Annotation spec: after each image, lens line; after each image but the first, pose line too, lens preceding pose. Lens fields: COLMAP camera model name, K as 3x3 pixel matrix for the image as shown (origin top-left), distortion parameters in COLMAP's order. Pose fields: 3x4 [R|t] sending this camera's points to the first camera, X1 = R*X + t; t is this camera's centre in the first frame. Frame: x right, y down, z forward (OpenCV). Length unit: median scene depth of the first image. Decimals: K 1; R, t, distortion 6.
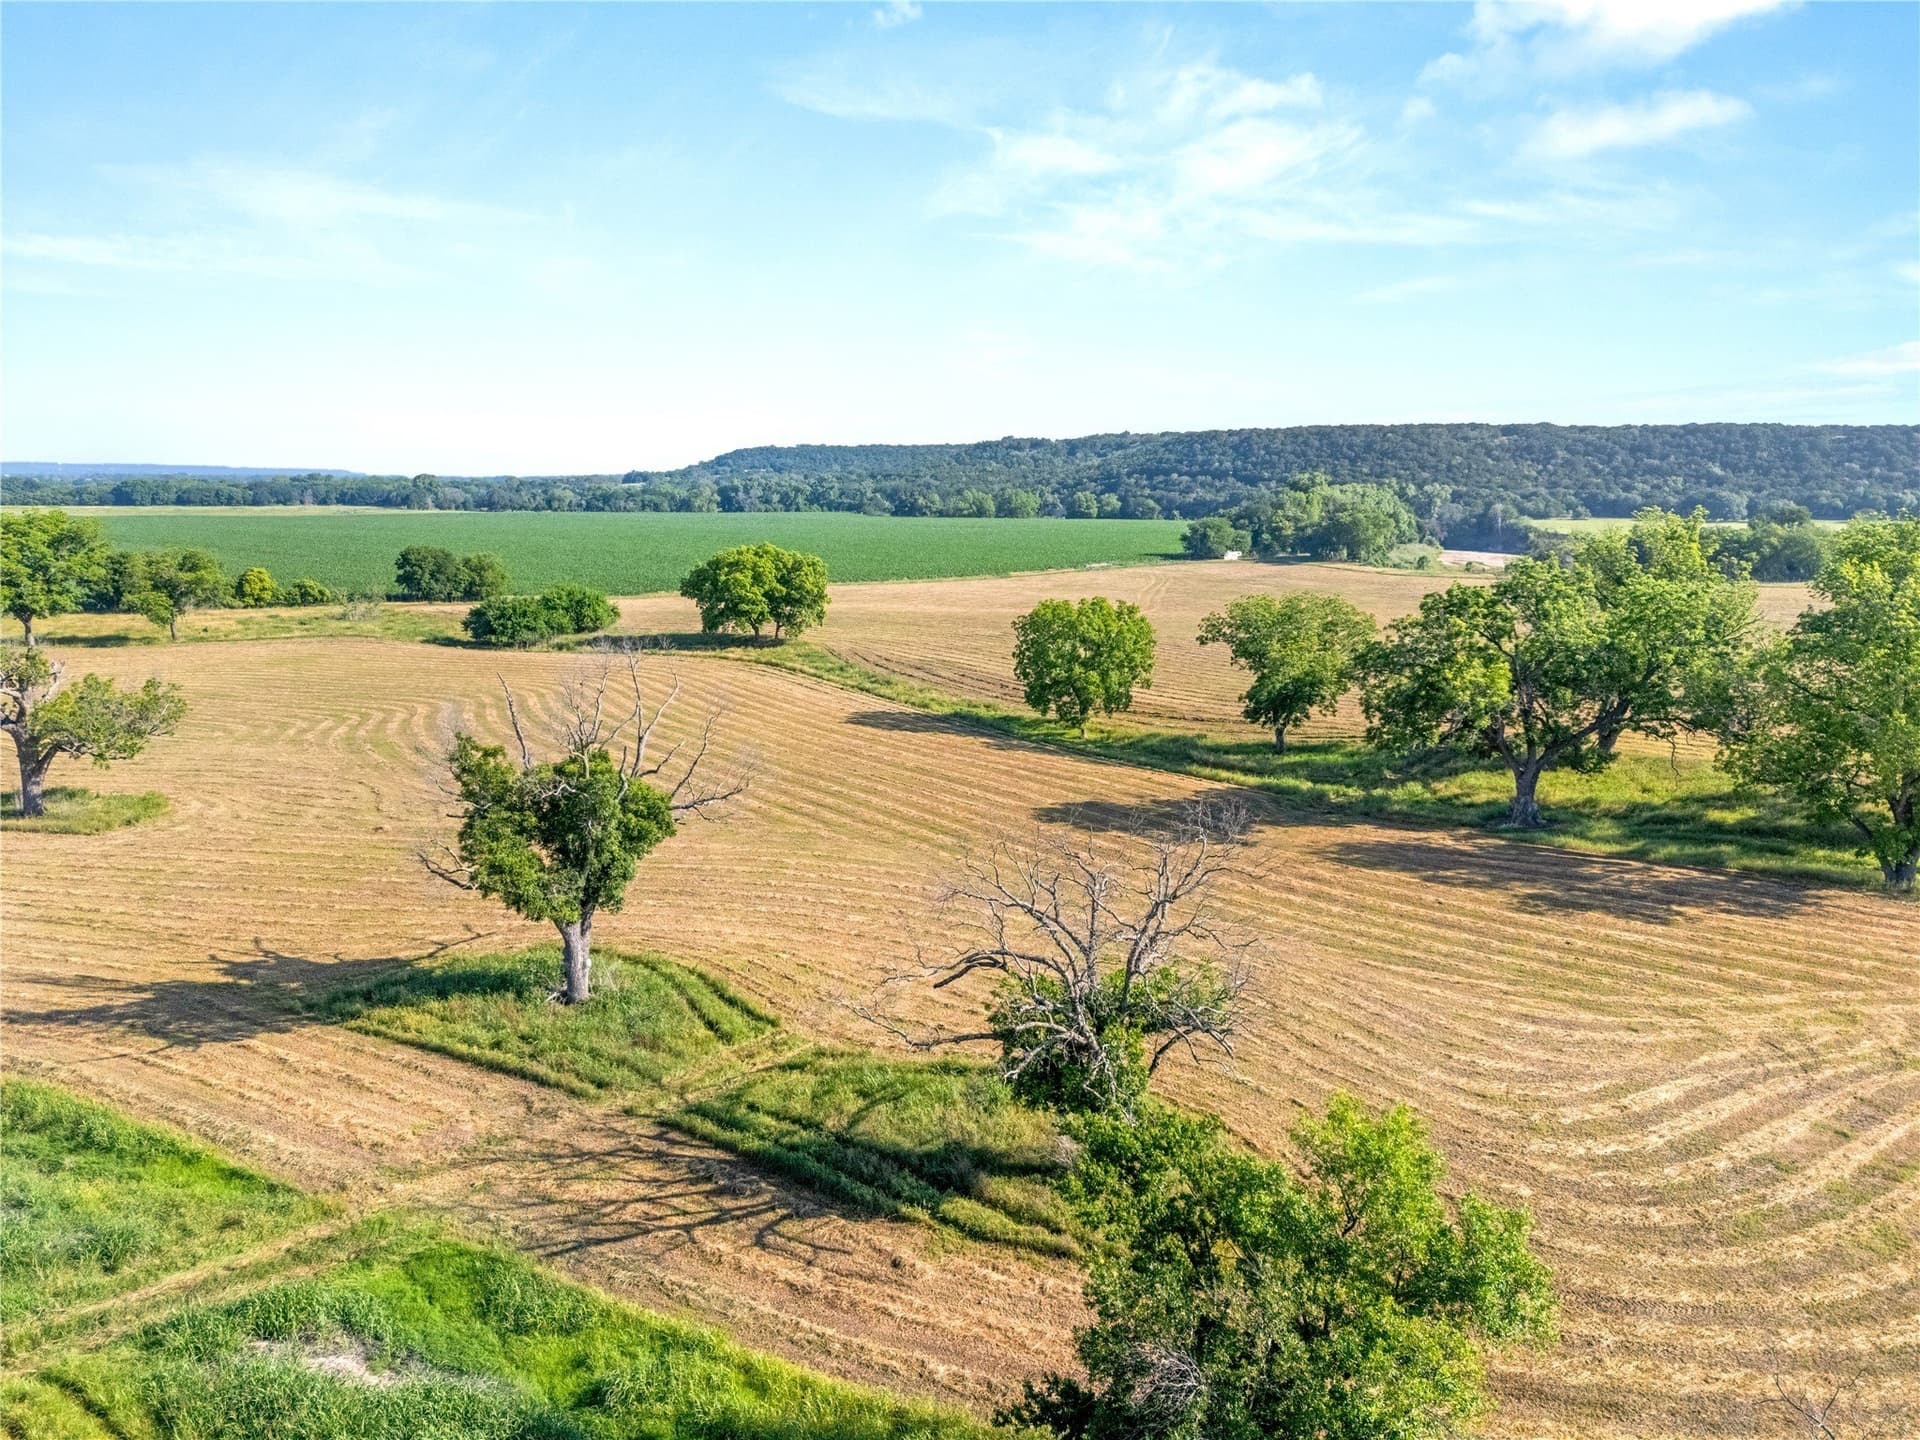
lens RADIAL K [[1421.7, 0, 956.6], [0, 1421.7, 722.3], [0, 0, 1]] dist [0.055360, -0.031284]
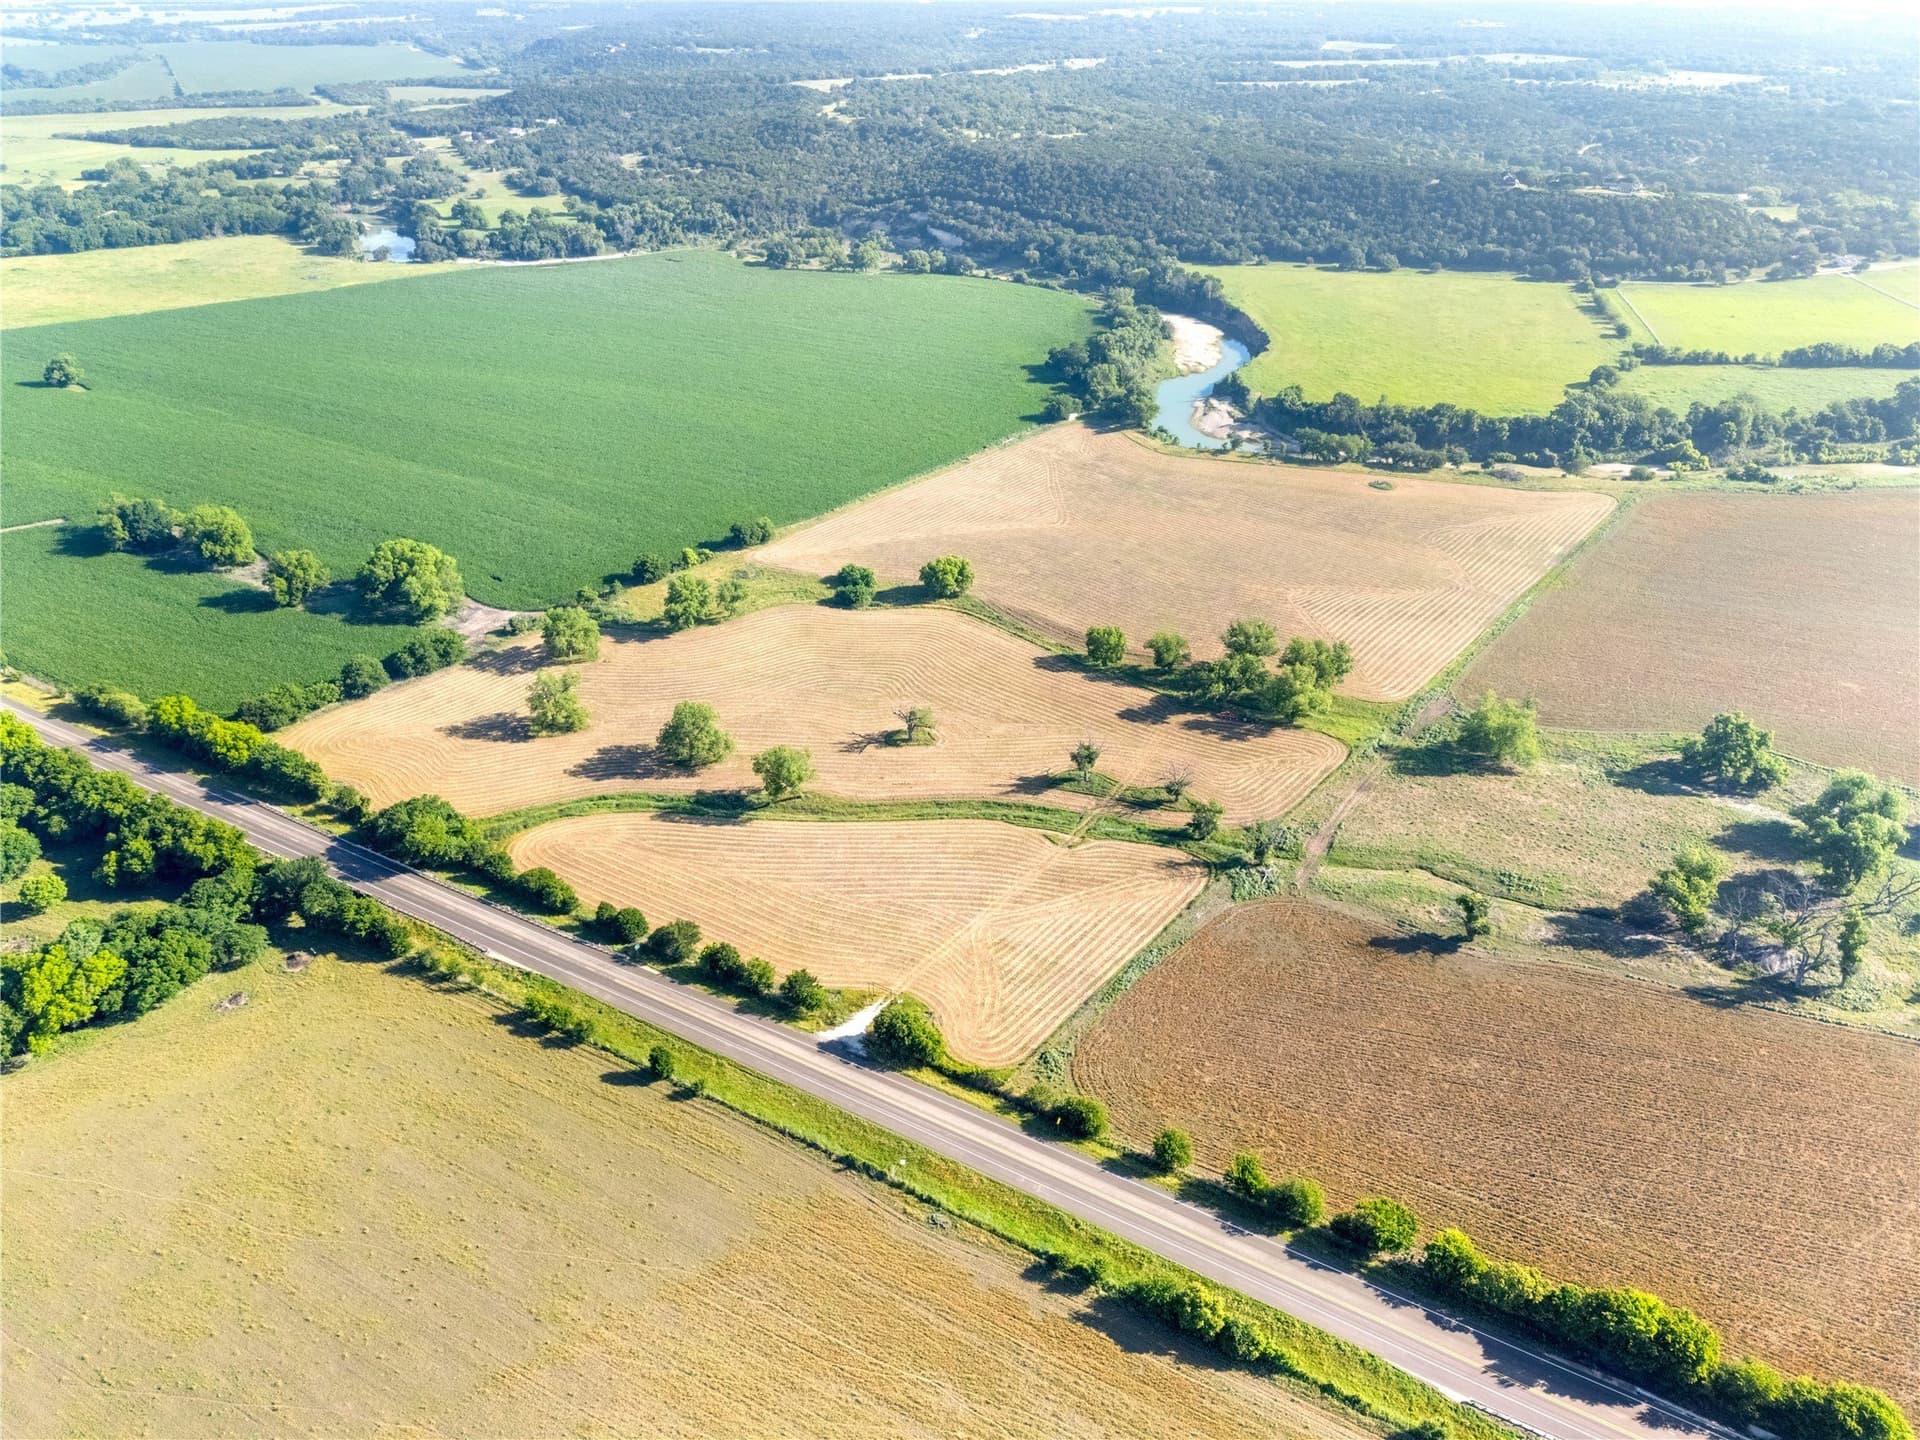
lens RADIAL K [[1421.7, 0, 956.6], [0, 1421.7, 722.3], [0, 0, 1]] dist [0.055360, -0.031284]
pose [[0.978372, -0.099202, 0.181515, -0.161917], [0.034875, 0.944046, 0.327964, -0.179621], [-0.203894, -0.314540, 0.927088, -0.392194]]
